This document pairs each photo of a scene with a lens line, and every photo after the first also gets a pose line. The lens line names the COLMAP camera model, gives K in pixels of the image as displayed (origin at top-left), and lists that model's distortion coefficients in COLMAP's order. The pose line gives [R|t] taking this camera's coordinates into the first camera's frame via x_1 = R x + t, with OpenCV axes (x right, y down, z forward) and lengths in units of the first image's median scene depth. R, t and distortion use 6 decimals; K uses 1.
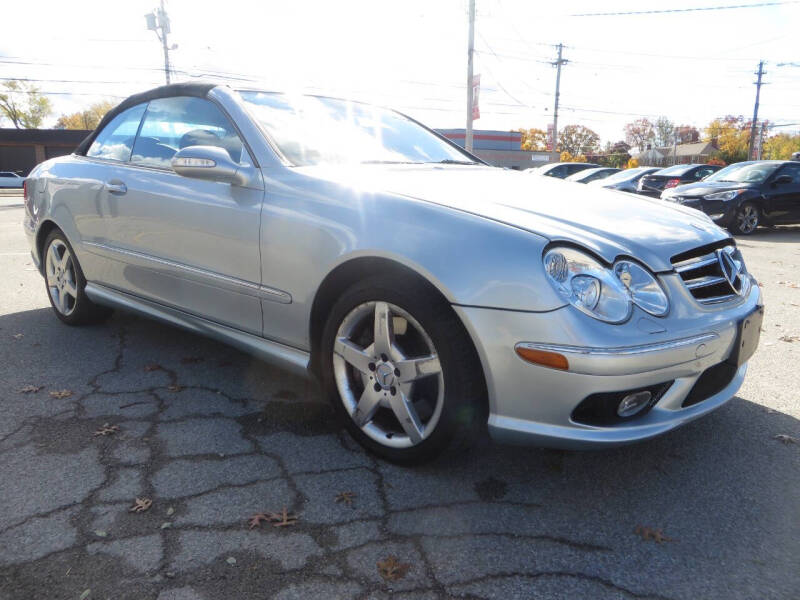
lens RADIAL K [[594.9, 0, 400.0], [0, 594.9, 300.0], [0, 0, 1]] dist [-0.005049, -0.003876]
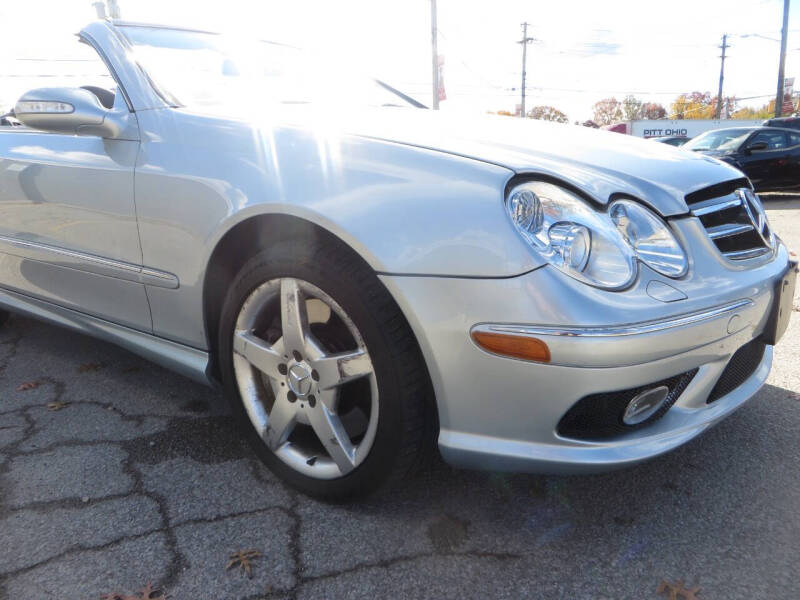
lens RADIAL K [[597.1, 0, 403.7], [0, 597.1, 300.9], [0, 0, 1]] dist [-0.009706, 0.006832]
pose [[0.997902, -0.047012, 0.044514, 0.073841], [0.046162, 0.998735, 0.019916, 0.021785], [-0.045394, -0.017819, 0.998810, 0.270940]]
